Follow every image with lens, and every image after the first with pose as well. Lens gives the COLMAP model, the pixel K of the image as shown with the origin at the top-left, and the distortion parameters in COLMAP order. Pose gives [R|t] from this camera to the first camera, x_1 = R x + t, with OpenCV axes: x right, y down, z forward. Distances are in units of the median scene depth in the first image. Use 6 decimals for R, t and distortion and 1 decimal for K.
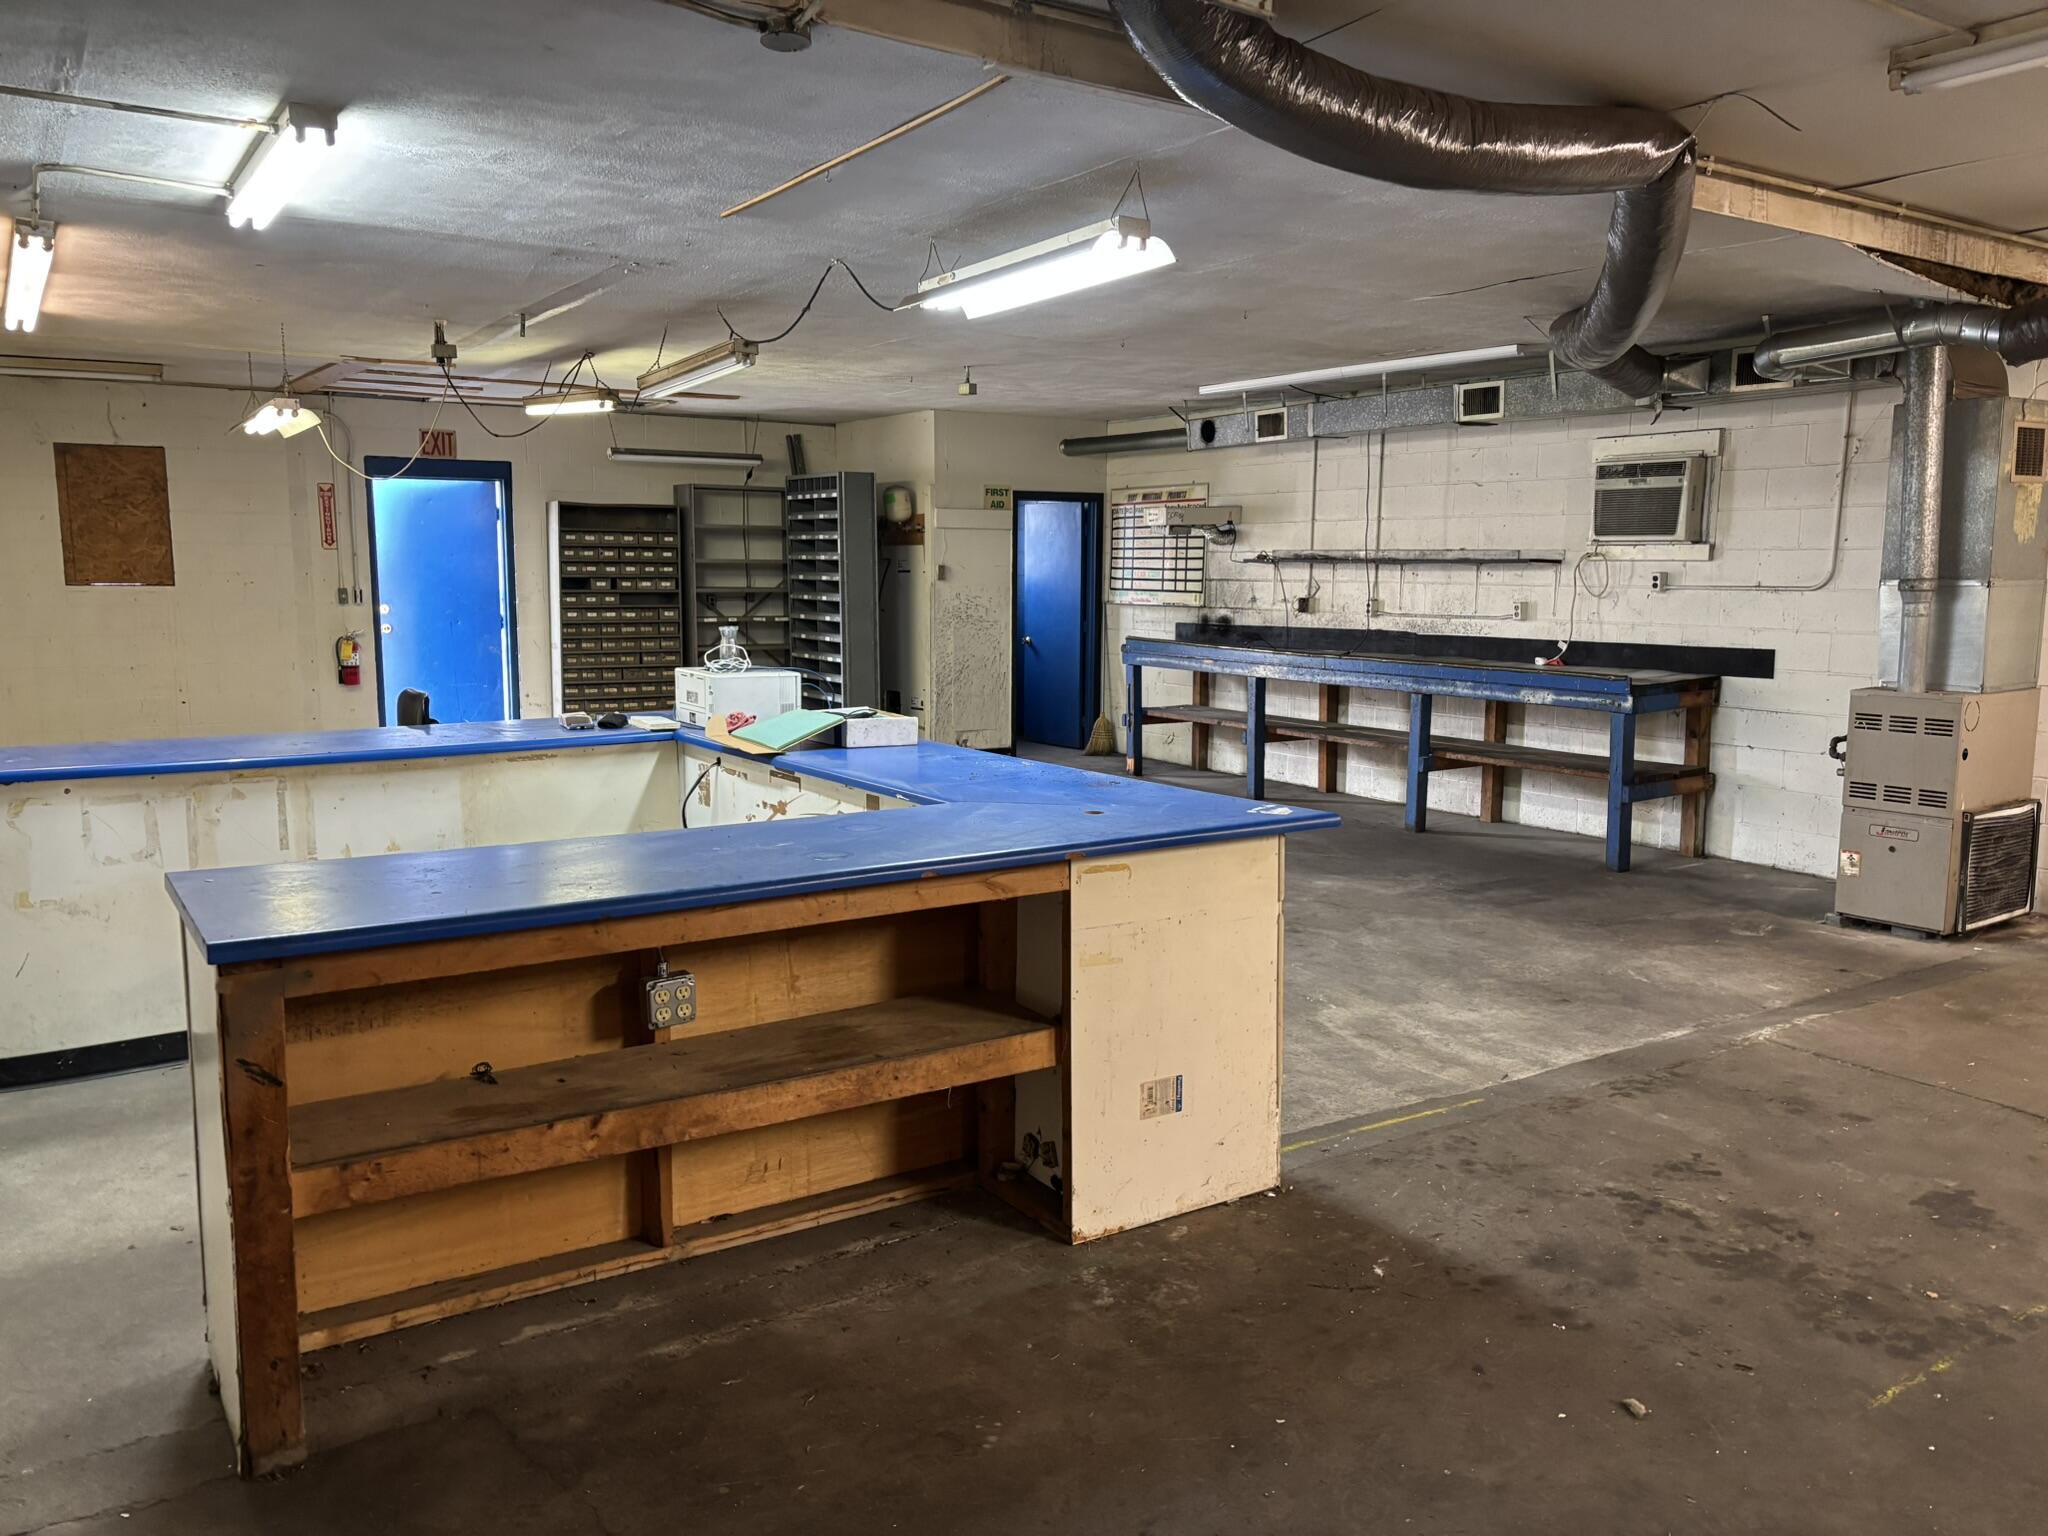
lens RADIAL K [[1599.3, 0, 1024.0], [0, 1599.3, 768.0], [0, 0, 1]] dist [0.063155, -0.012769]
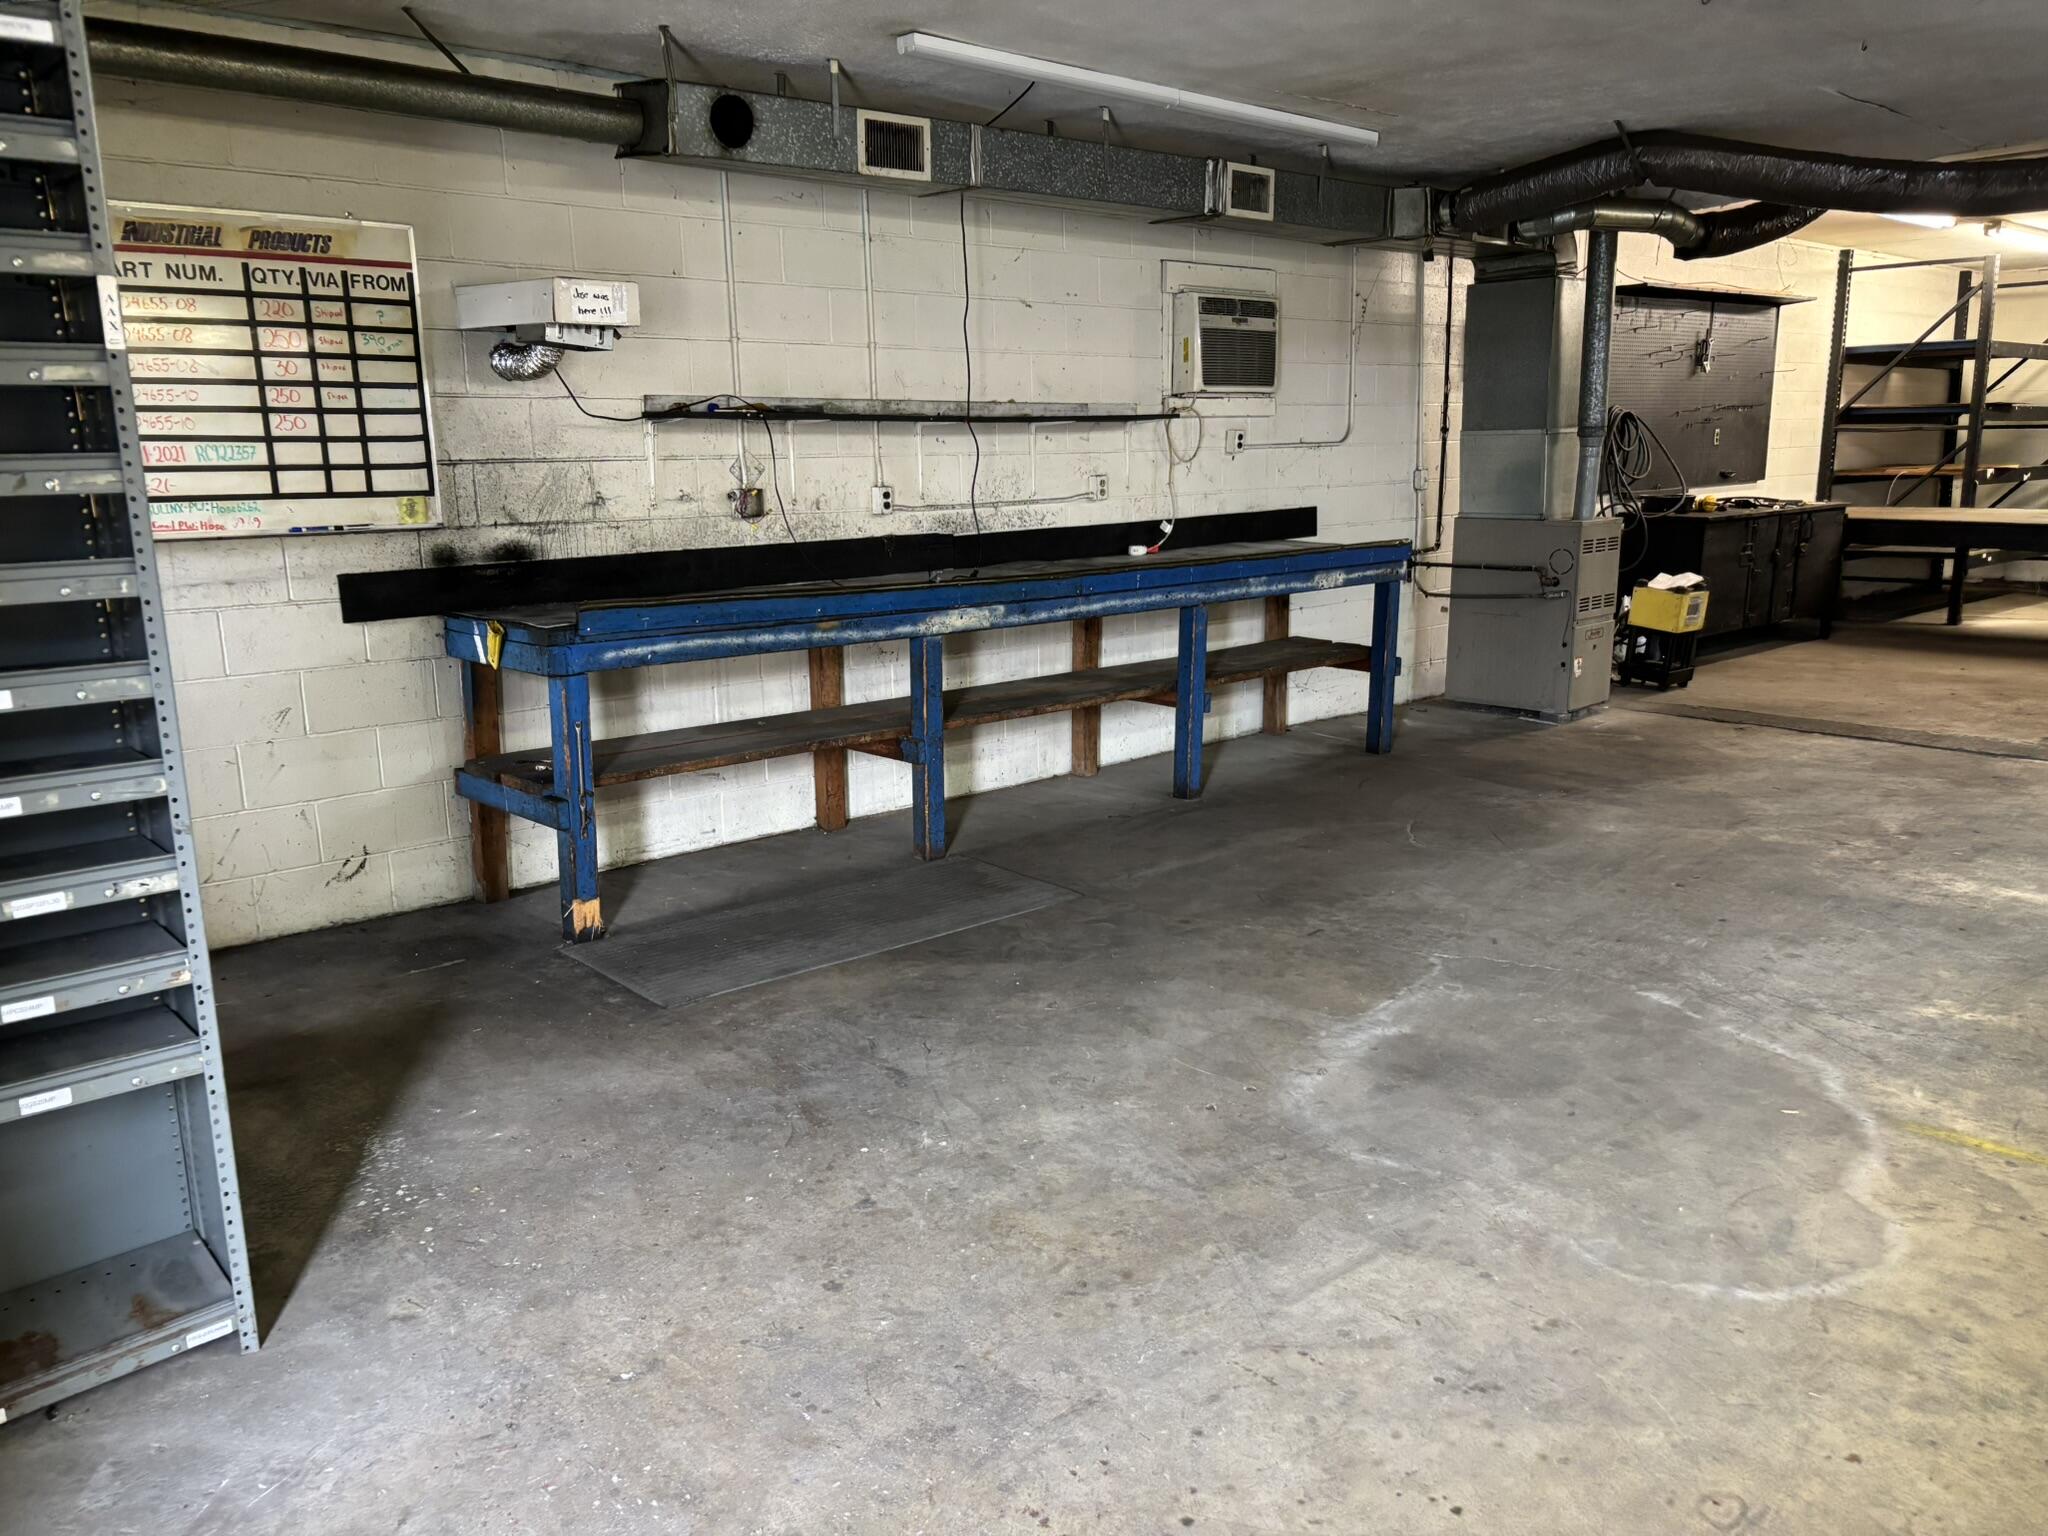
lens RADIAL K [[1599.3, 0, 1024.0], [0, 1599.3, 768.0], [0, 0, 1]] dist [0.063155, -0.012769]
pose [[-0.153354, -0.202757, 0.967146, -0.375277], [0.138741, 0.964611, 0.224225, -0.126213], [-0.978383, 0.168568, -0.119796, 1.011360]]
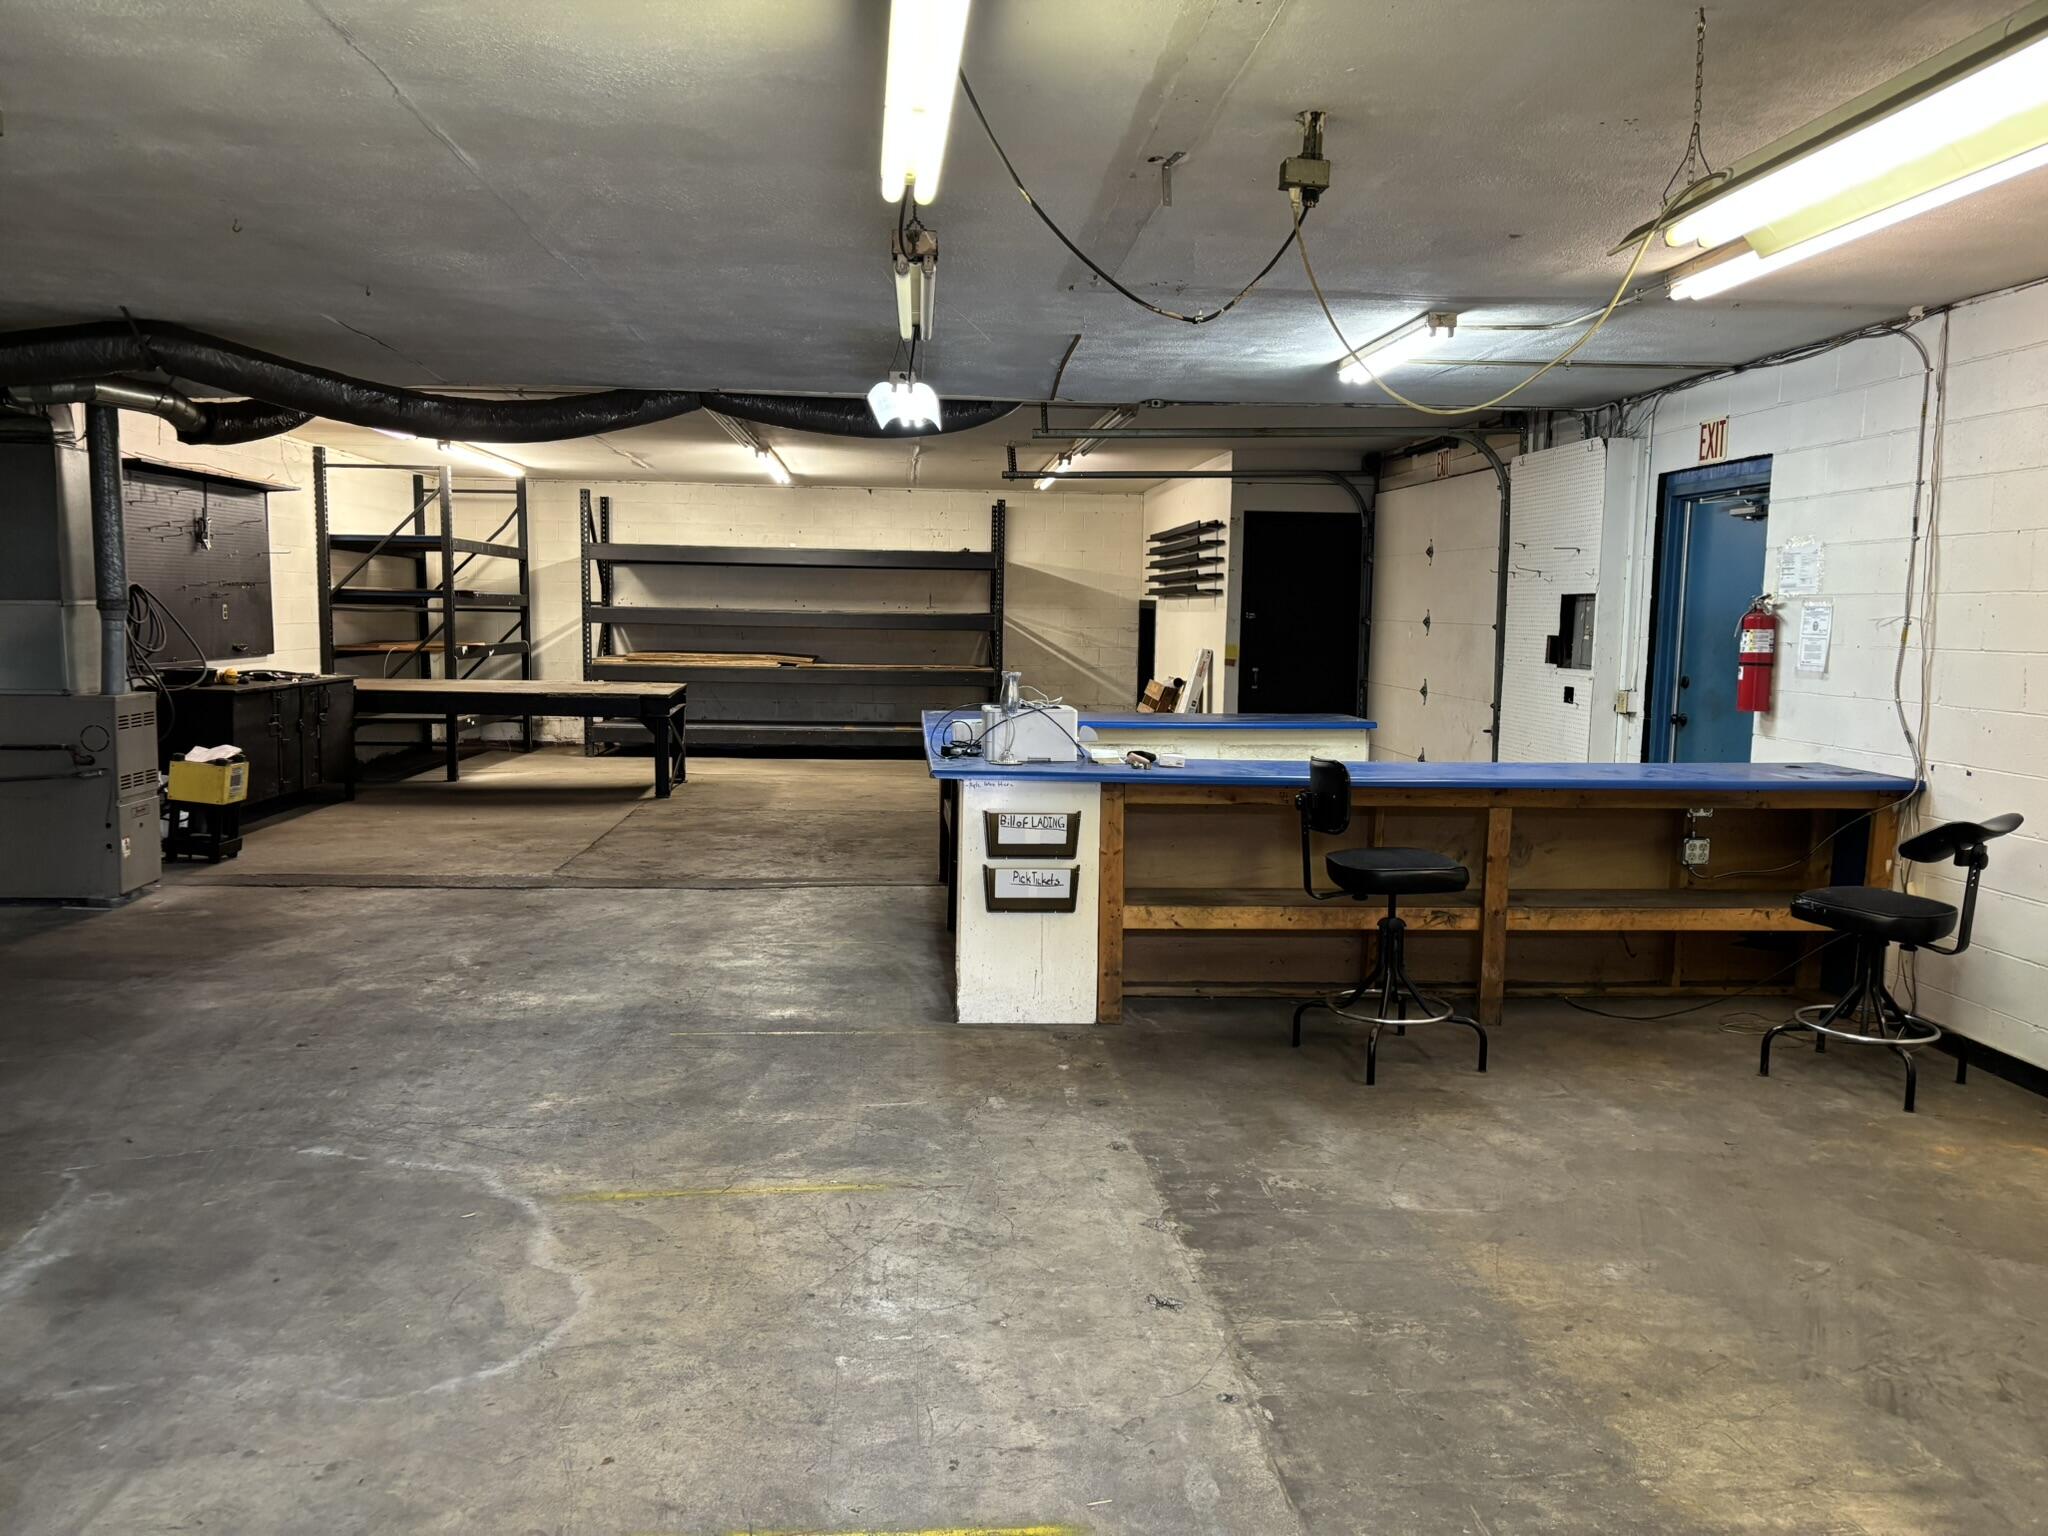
lens RADIAL K [[1599.3, 0, 1024.0], [0, 1599.3, 768.0], [0, 0, 1]] dist [0.063155, -0.012769]
pose [[-0.862532, -0.069368, 0.501224, -0.390217], [0.045253, 0.976014, 0.212952, -0.144895], [-0.503974, 0.206360, -0.838705, 1.088019]]
